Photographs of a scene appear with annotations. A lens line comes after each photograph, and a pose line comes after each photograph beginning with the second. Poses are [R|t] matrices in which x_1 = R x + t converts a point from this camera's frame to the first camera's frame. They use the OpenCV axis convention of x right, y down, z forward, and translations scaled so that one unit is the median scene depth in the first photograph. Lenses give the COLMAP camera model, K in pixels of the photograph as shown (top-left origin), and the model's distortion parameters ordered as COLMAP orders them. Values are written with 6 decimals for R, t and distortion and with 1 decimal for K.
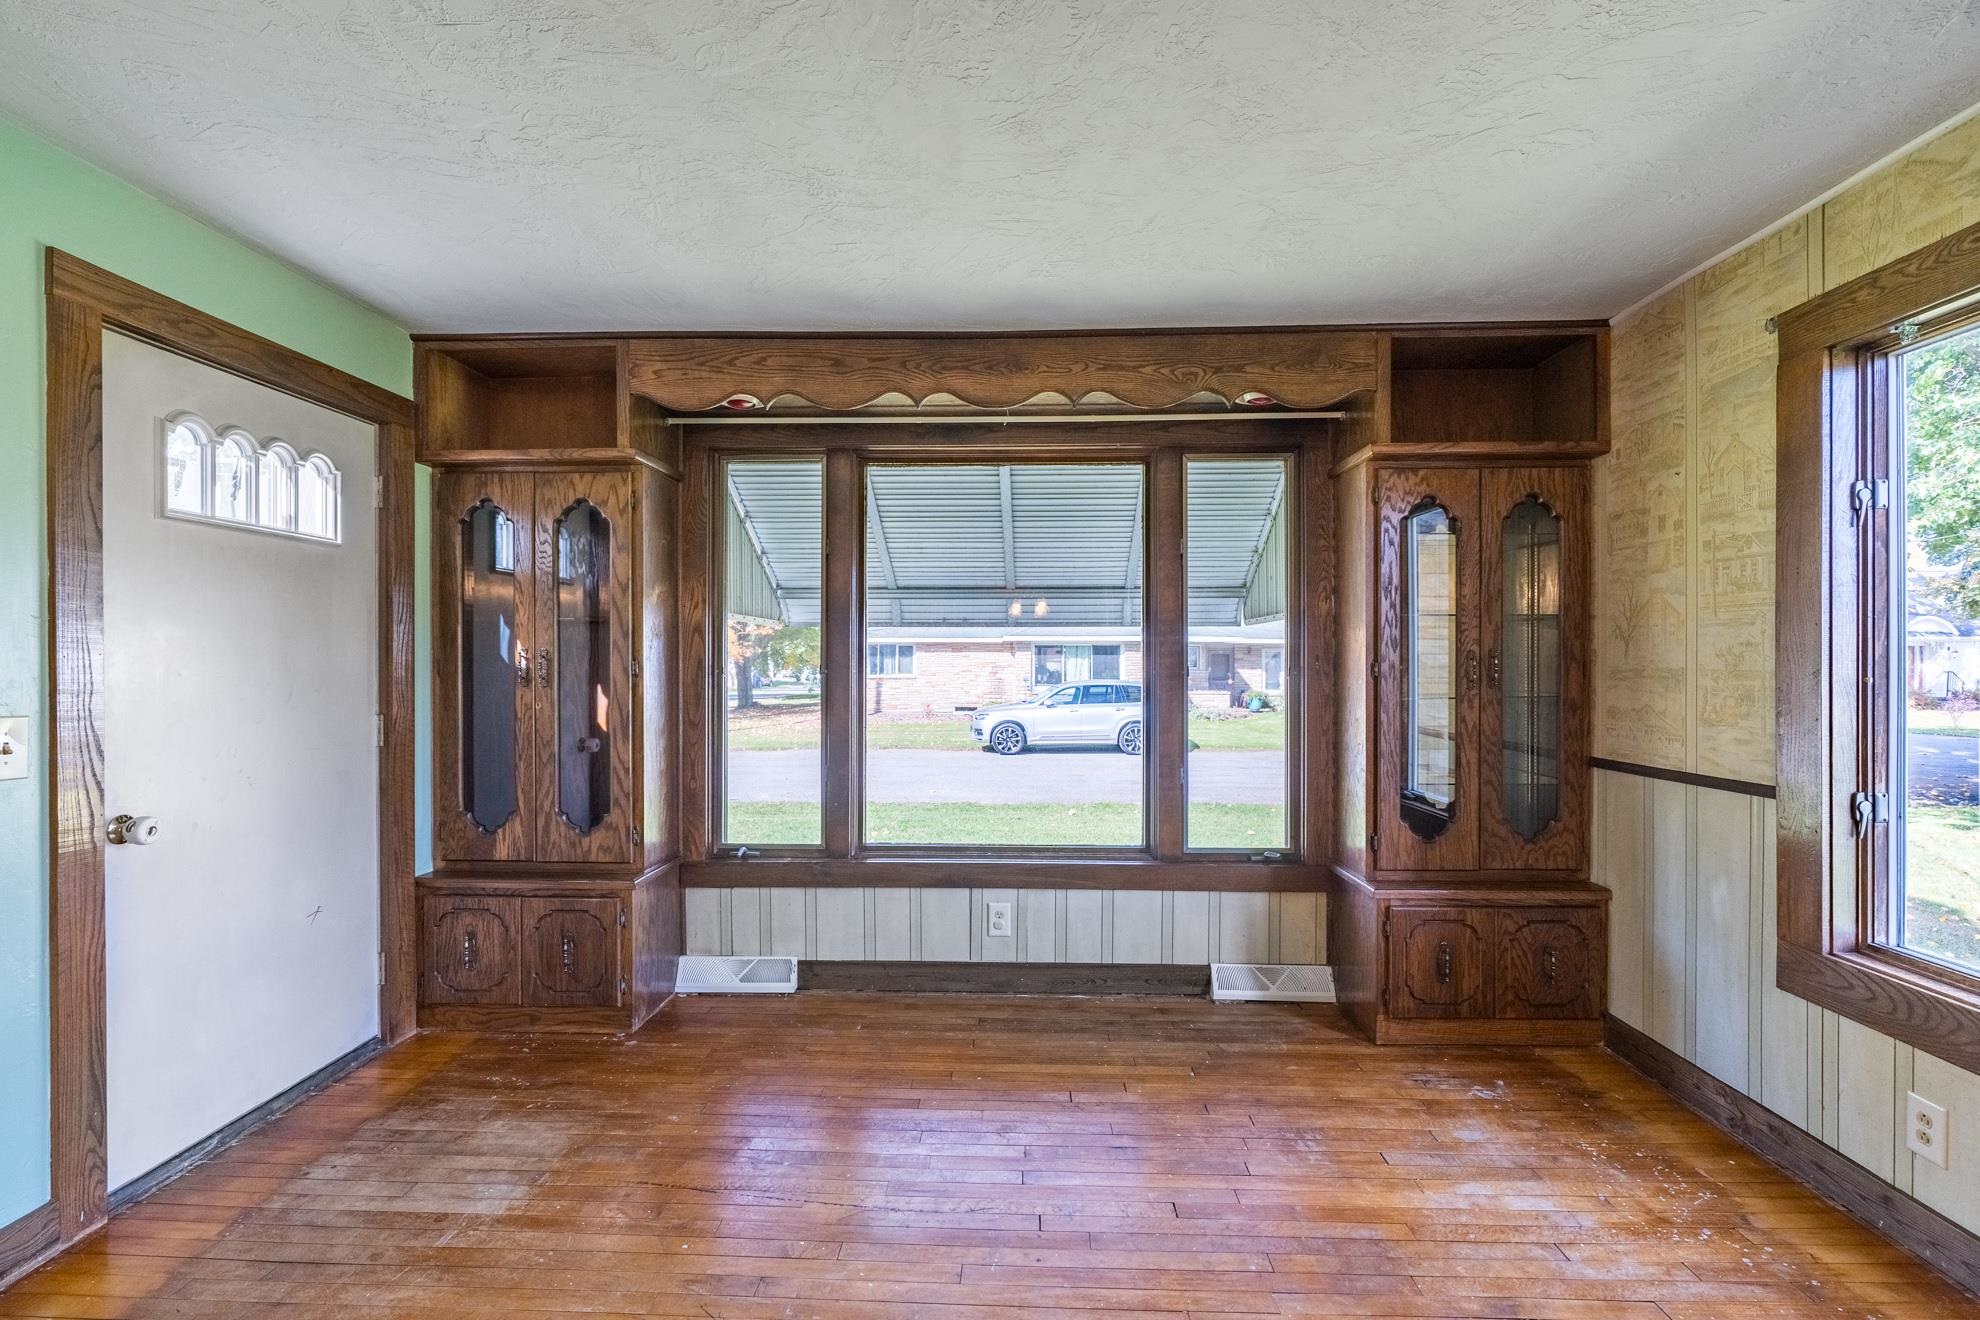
lens RADIAL K [[897.6, 0, 998.0], [0, 897.6, 663.4], [0, 0, 1]] dist [-0.004281, 0.001296]
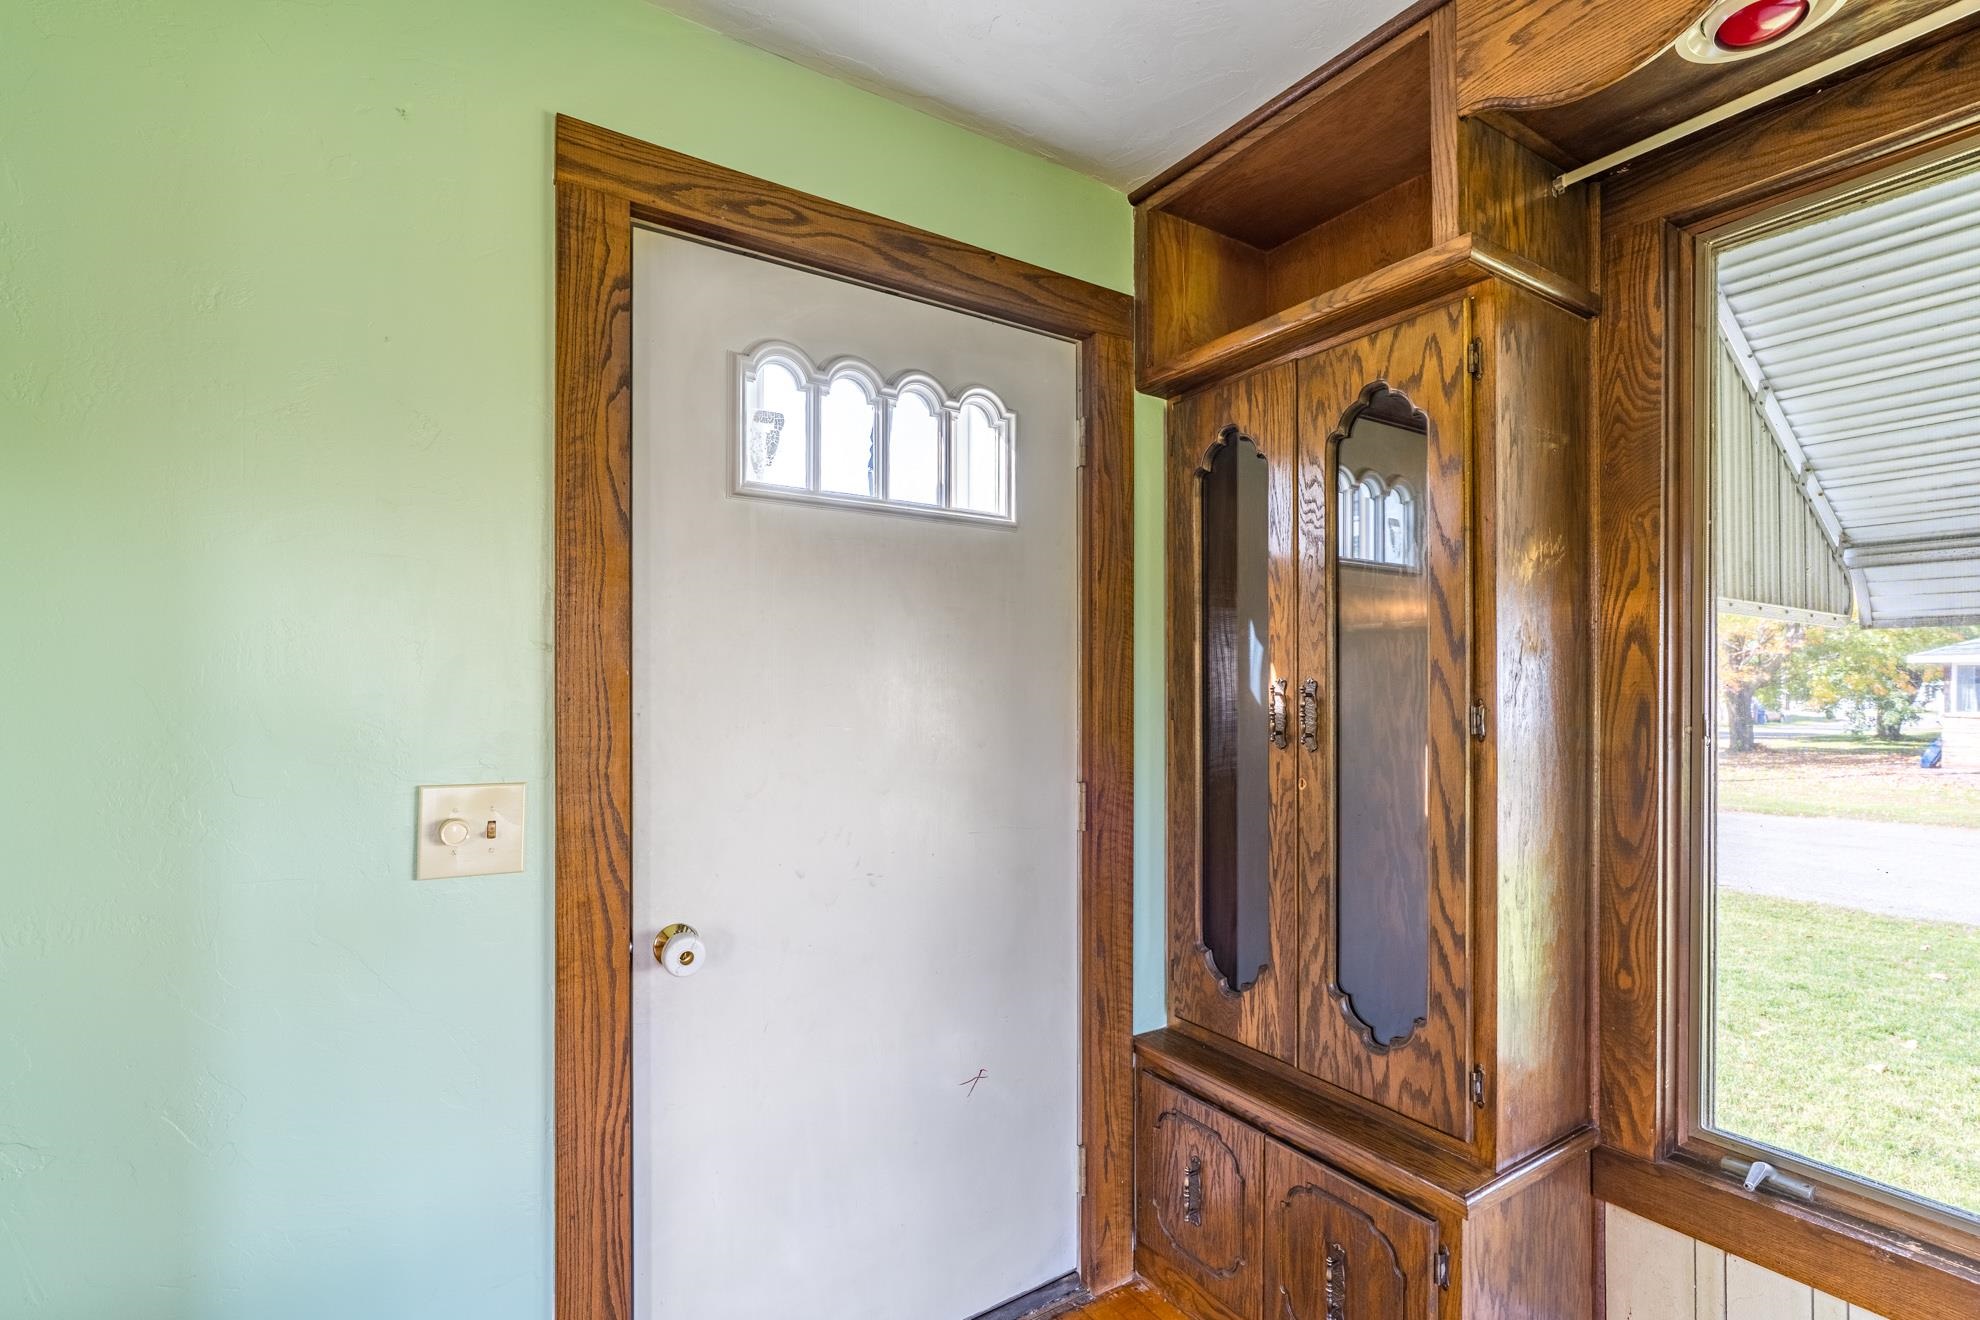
lens RADIAL K [[914.9, 0, 1024.0], [0, 914.9, 682.2], [0, 0, 1]] dist [-0.010082, 0.000981]
pose [[0.588446, -0.001750, -0.808535, -0.165824], [-0.005058, 0.999970, -0.005845, -0.011082], [0.808521, 0.007529, 0.588420, 0.544785]]
